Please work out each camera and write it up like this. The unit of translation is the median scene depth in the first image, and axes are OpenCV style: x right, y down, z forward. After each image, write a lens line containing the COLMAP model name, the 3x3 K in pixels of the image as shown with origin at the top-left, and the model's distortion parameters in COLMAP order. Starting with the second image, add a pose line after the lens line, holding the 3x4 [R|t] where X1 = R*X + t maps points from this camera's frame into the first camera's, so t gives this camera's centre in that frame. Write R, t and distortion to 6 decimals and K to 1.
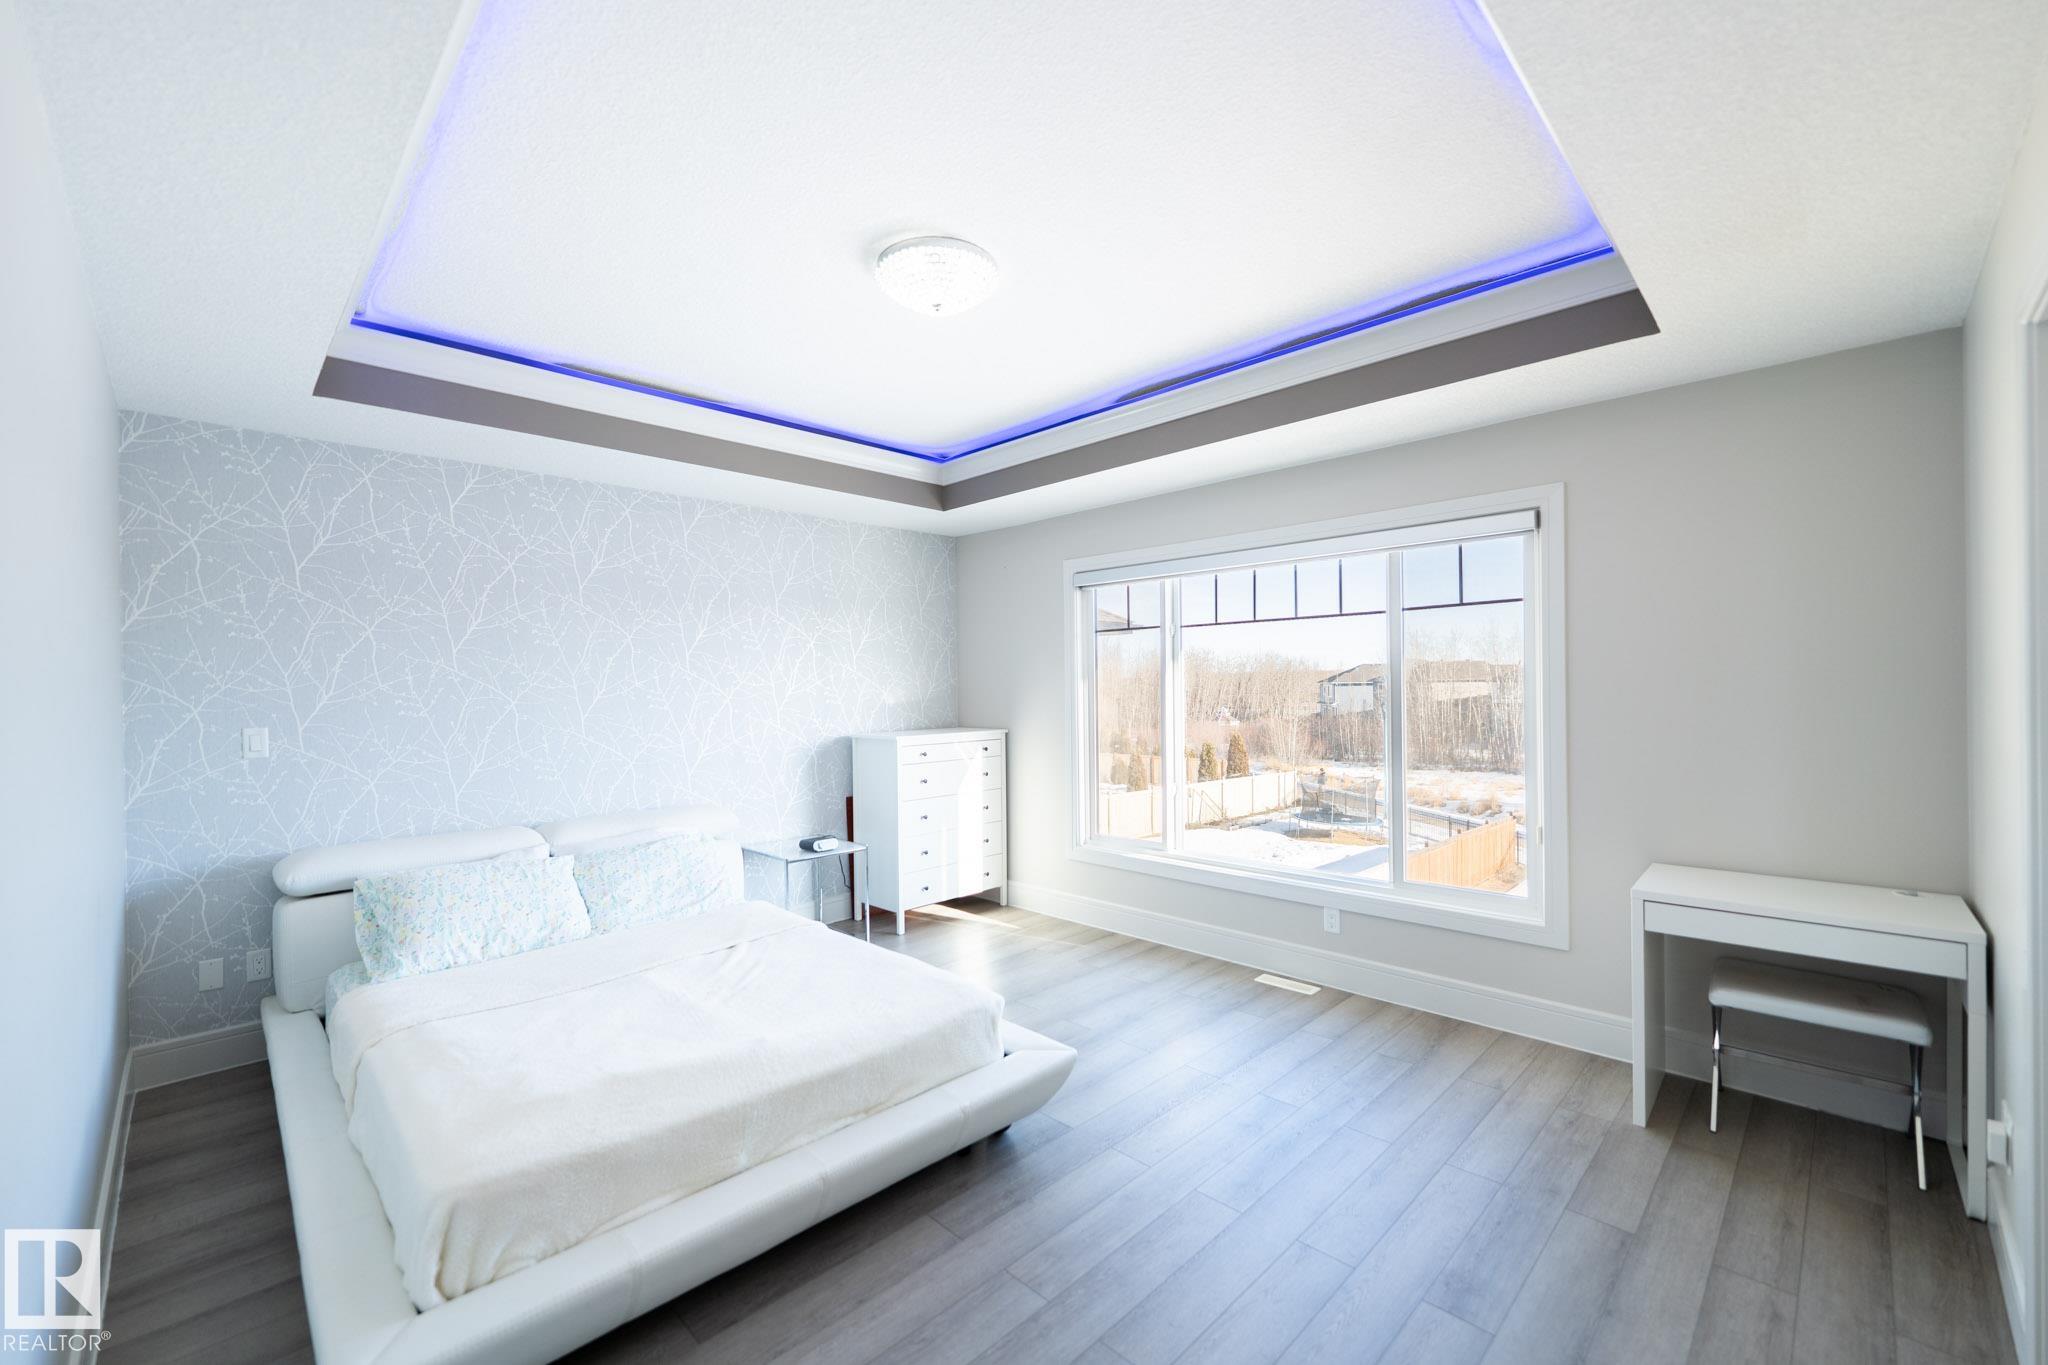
lens RADIAL K [[837.7, 0, 1013.6], [0, 837.7, 683.4], [0, 0, 1]] dist [0.001000, -0.001070]
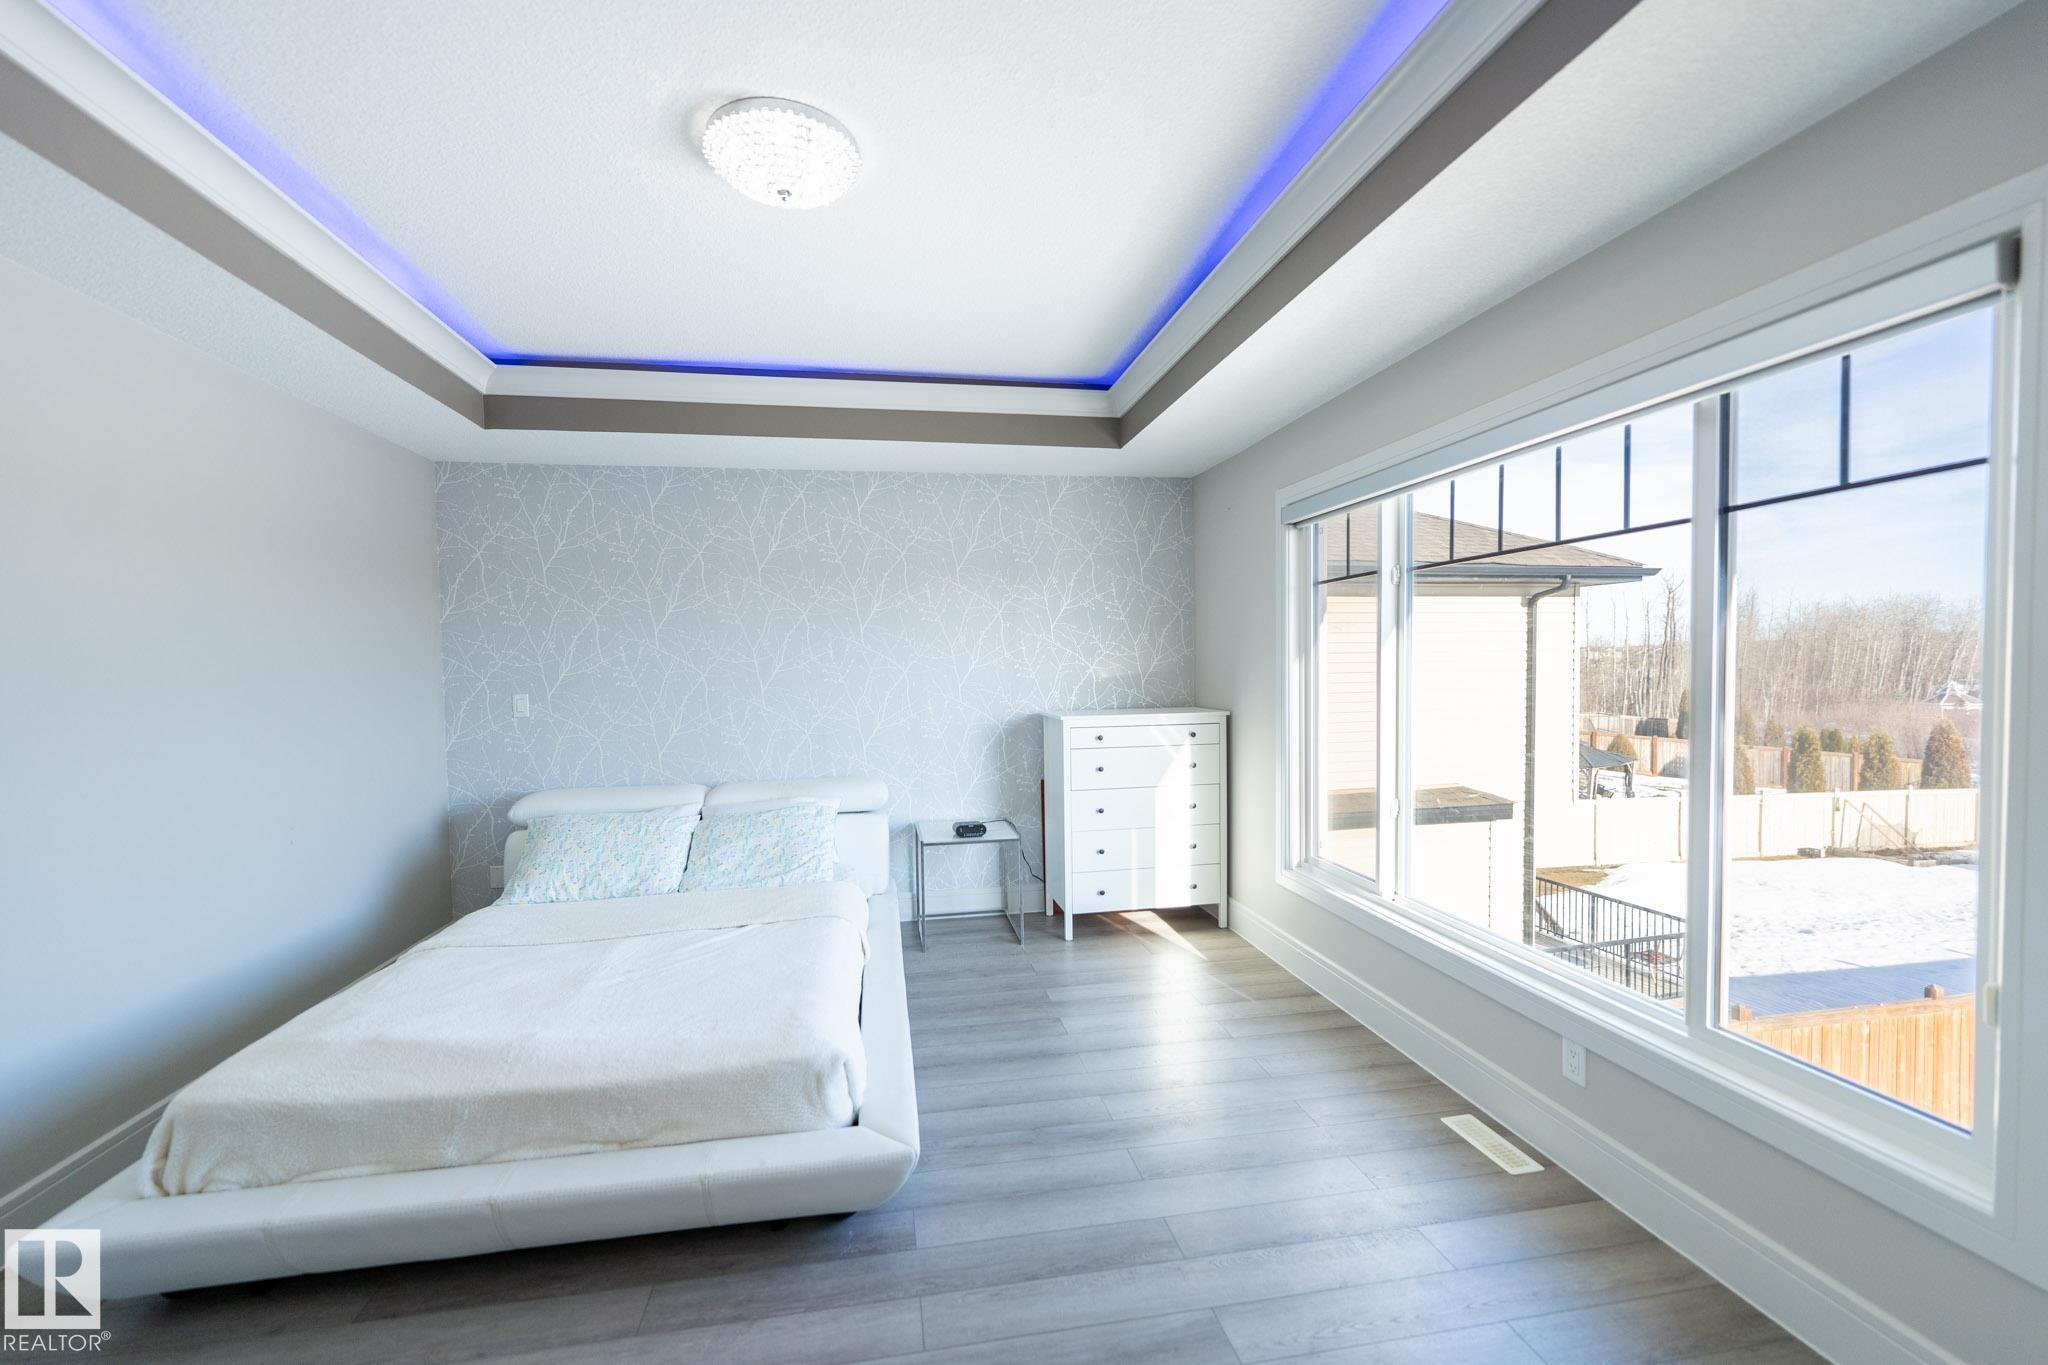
lens RADIAL K [[837.7, 0, 1019.4], [0, 837.7, 688.3], [0, 0, 1]] dist [0.001000, -0.001070]
pose [[0.819283, 0.017307, -0.573128, 0.396741], [0.007750, 0.999119, 0.041249, -0.003061], [0.573337, -0.038237, 0.818427, 0.314452]]
